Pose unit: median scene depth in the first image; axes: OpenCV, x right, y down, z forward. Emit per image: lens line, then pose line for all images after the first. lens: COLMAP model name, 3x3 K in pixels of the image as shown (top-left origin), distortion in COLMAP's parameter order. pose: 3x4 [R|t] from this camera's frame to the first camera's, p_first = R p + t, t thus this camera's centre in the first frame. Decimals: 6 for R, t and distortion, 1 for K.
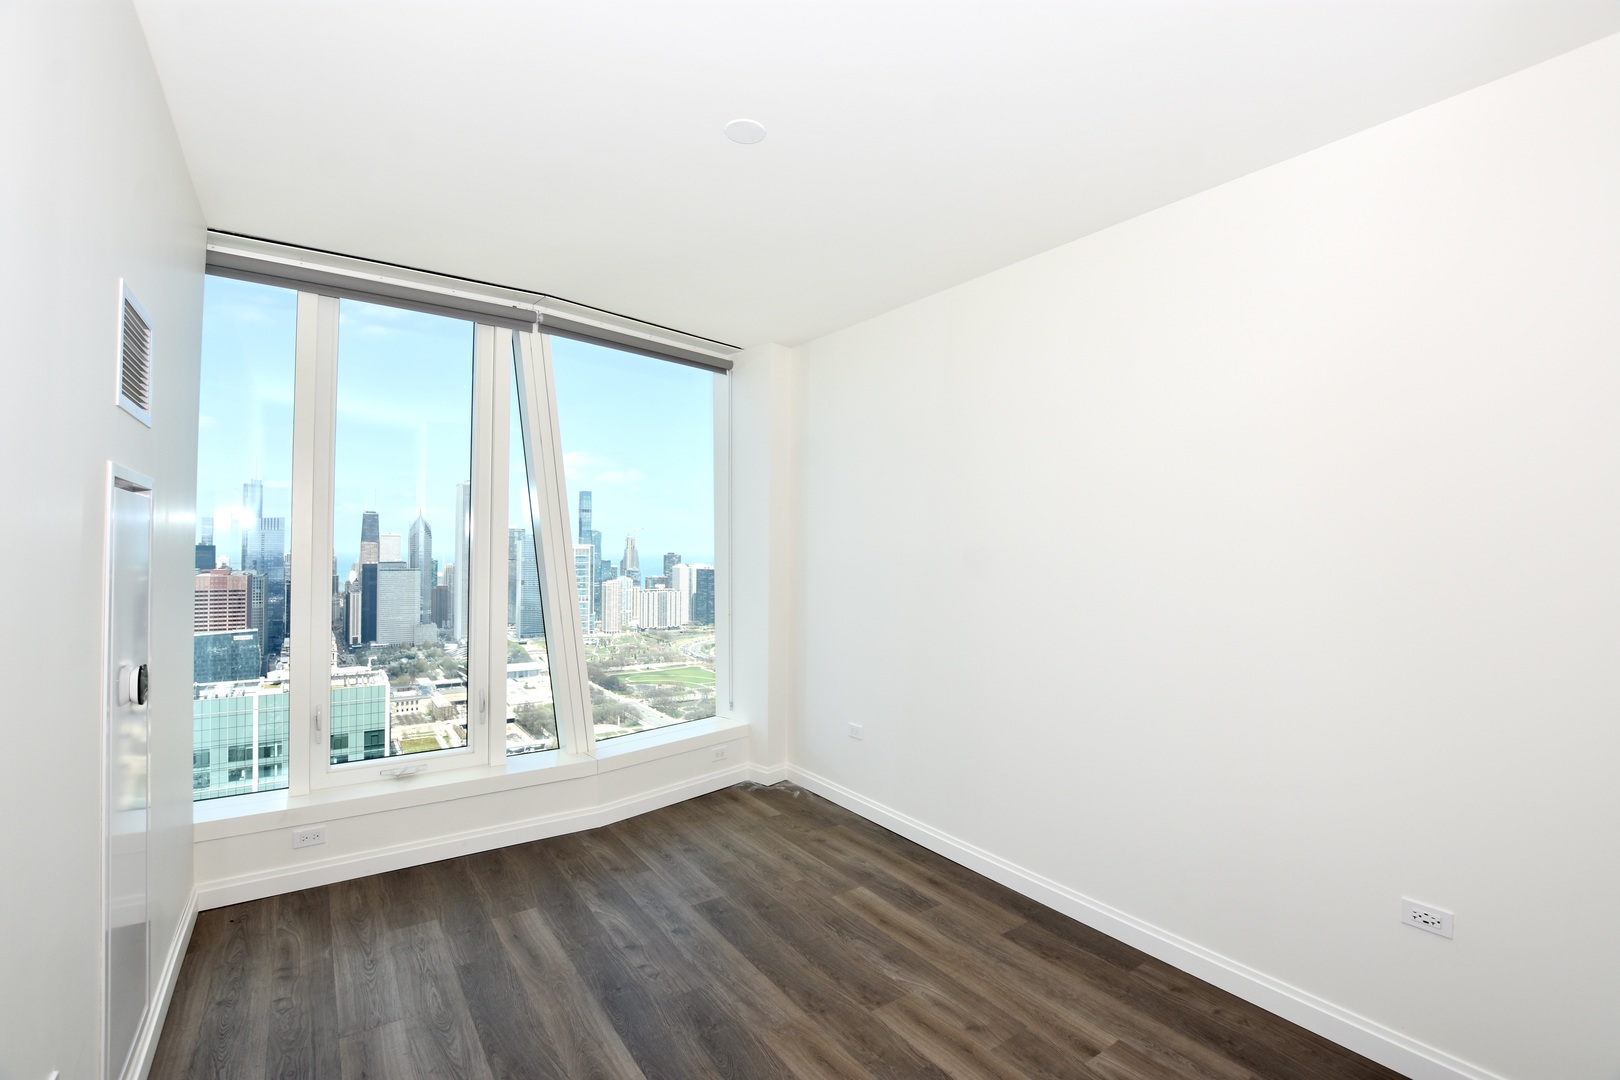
lens RADIAL K [[712.3, 0, 812.2], [0, 712.3, 538.8], [0, 0, 1]] dist [-0.035507, 0.004929]
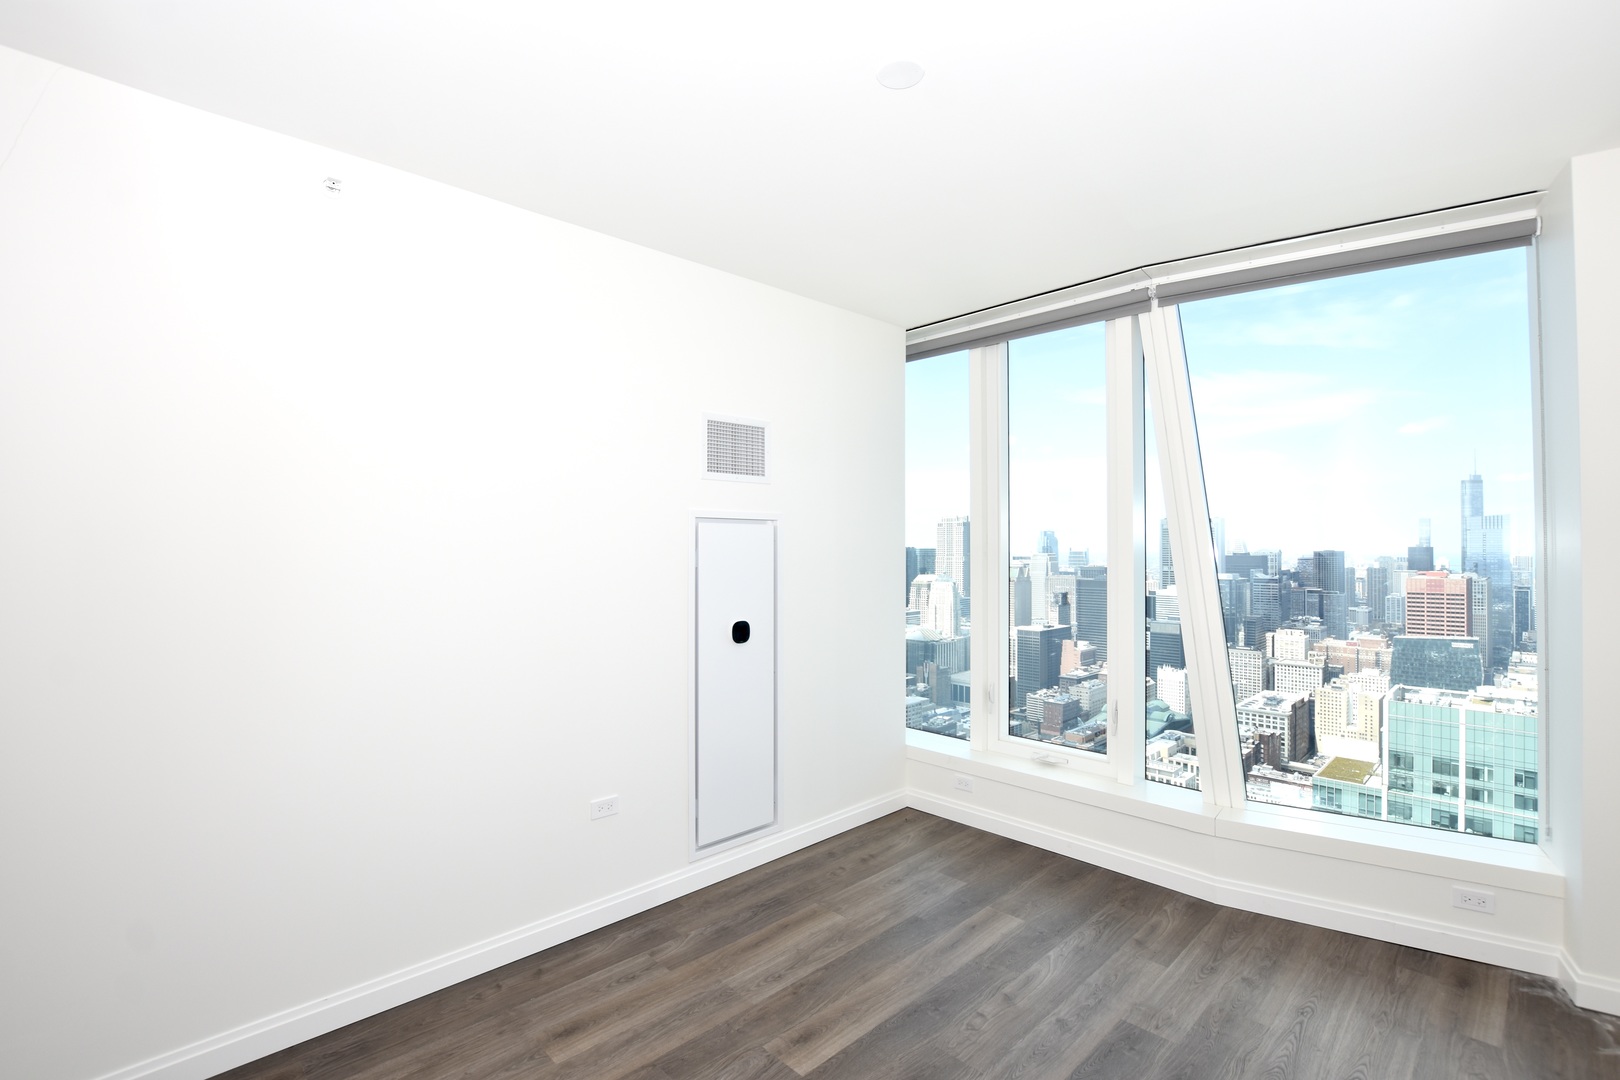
lens RADIAL K [[729.7, 0, 813.2], [0, 729.7, 539.5], [0, 0, 1]] dist [-0.034448, 0.004935]
pose [[0.144714, -0.018656, -0.989298, 0.462858], [0.017702, 0.999711, -0.016263, 0.004279], [0.989315, -0.015159, 0.145002, 0.465442]]
